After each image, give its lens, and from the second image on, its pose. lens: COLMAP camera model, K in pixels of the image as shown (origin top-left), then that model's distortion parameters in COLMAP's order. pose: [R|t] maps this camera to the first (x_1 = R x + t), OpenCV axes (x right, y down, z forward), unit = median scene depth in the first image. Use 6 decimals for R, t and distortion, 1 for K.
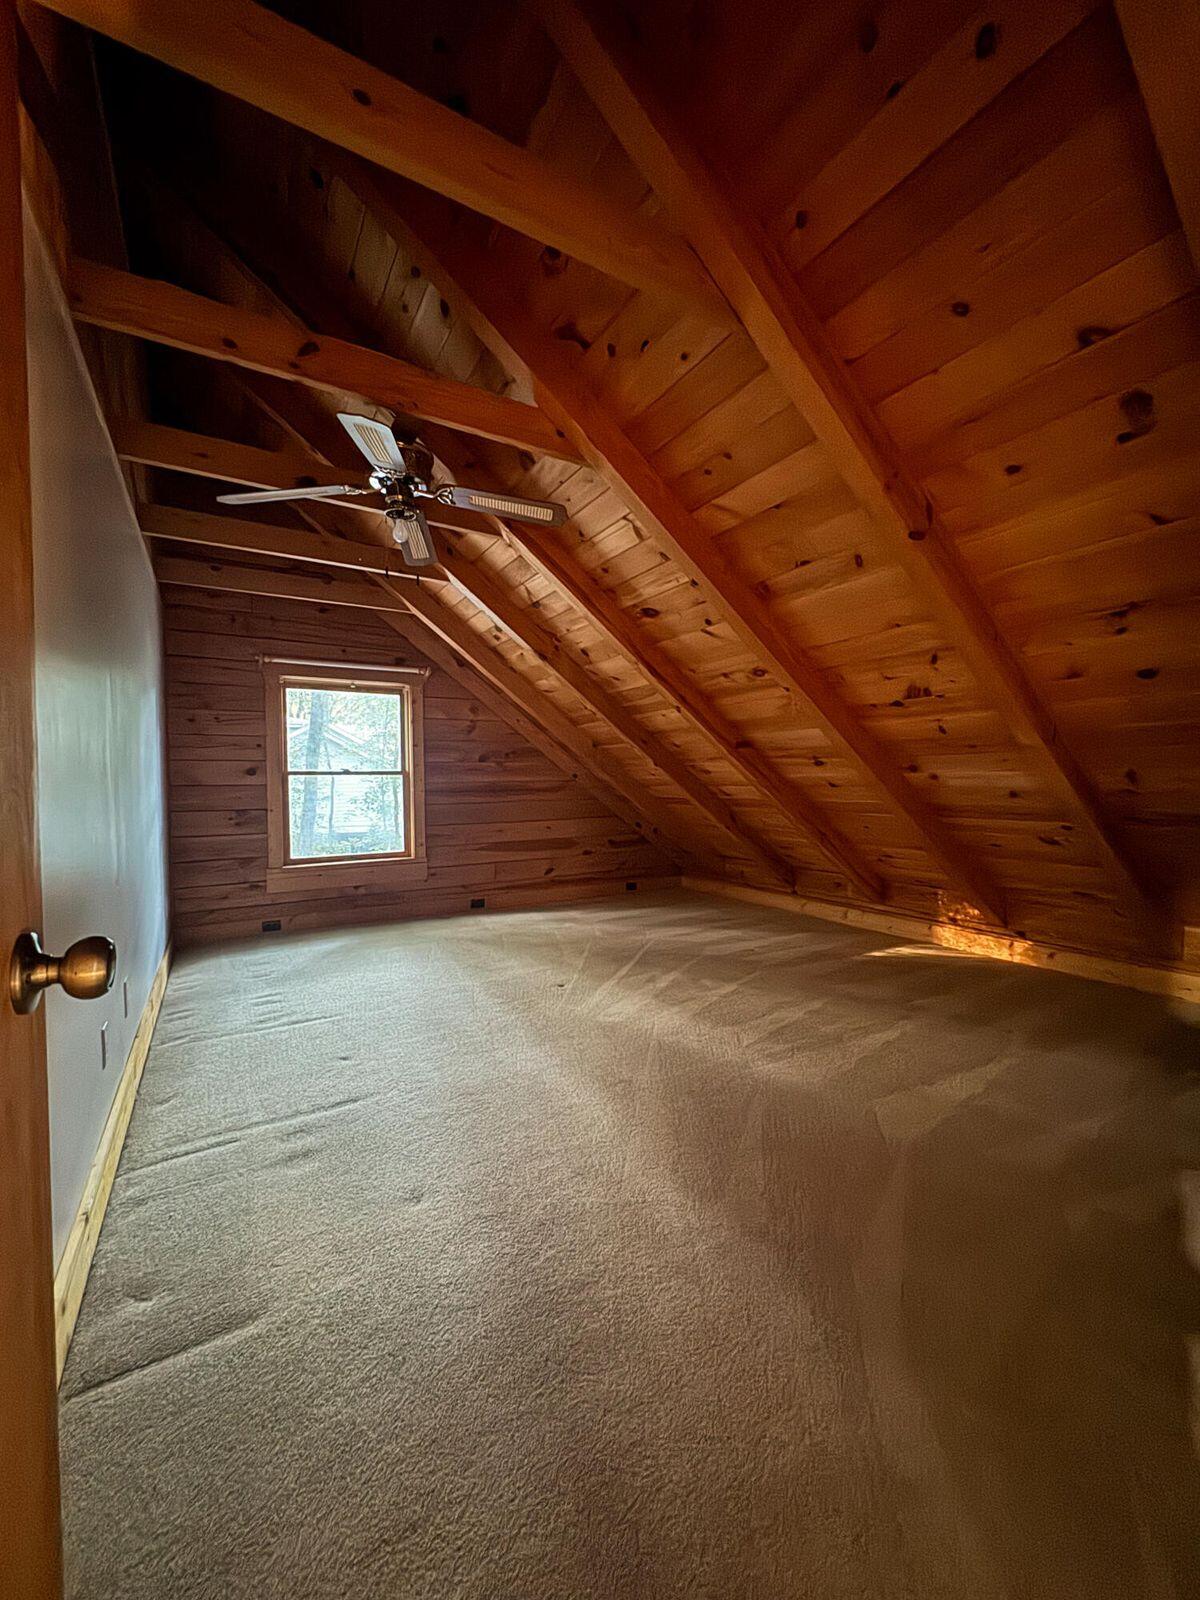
lens RADIAL K [[640.3, 0, 602.3], [0, 640.3, 796.8], [0, 0, 1]] dist [-0.003674, 0.000970]
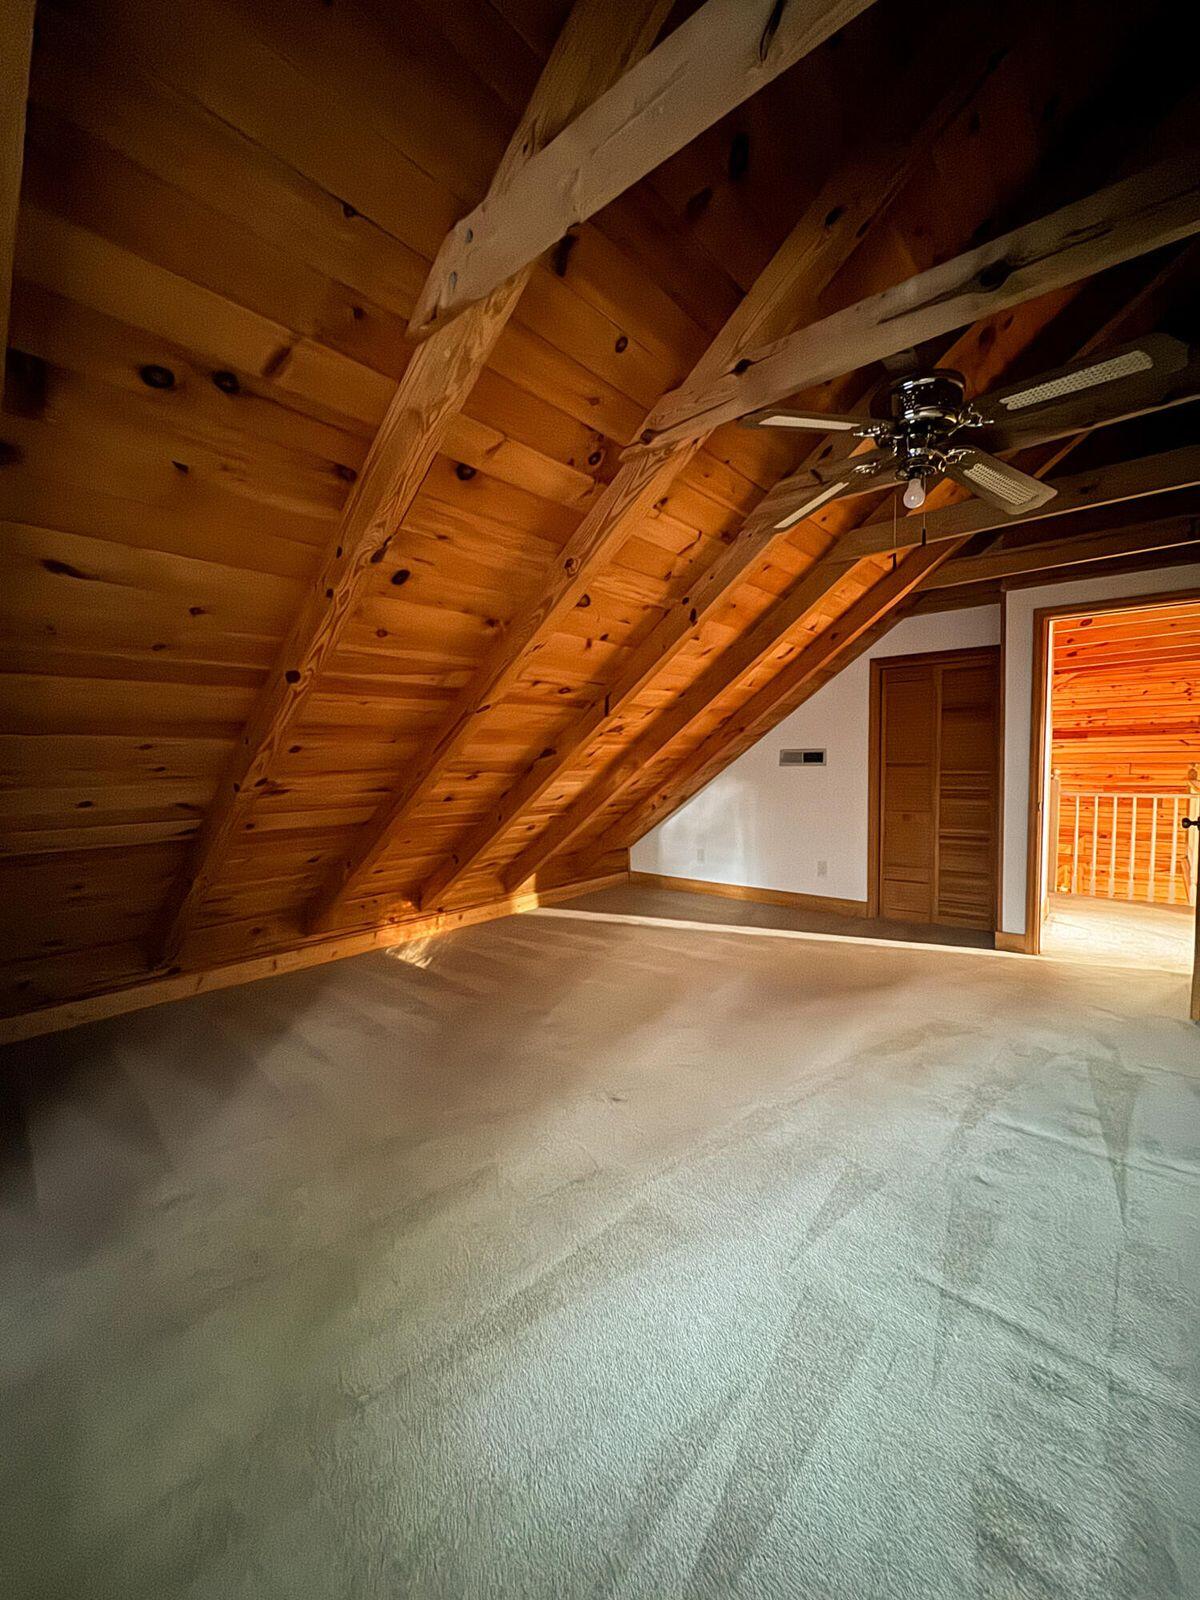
lens RADIAL K [[640.3, 0, 602.8], [0, 640.3, 799.6], [0, 0, 1]] dist [-0.003674, 0.000970]
pose [[-0.303813, -0.048308, 0.951506, -0.636495], [0.044803, 0.996884, 0.064917, -0.070231], [-0.951678, 0.062353, -0.300702, 1.063098]]
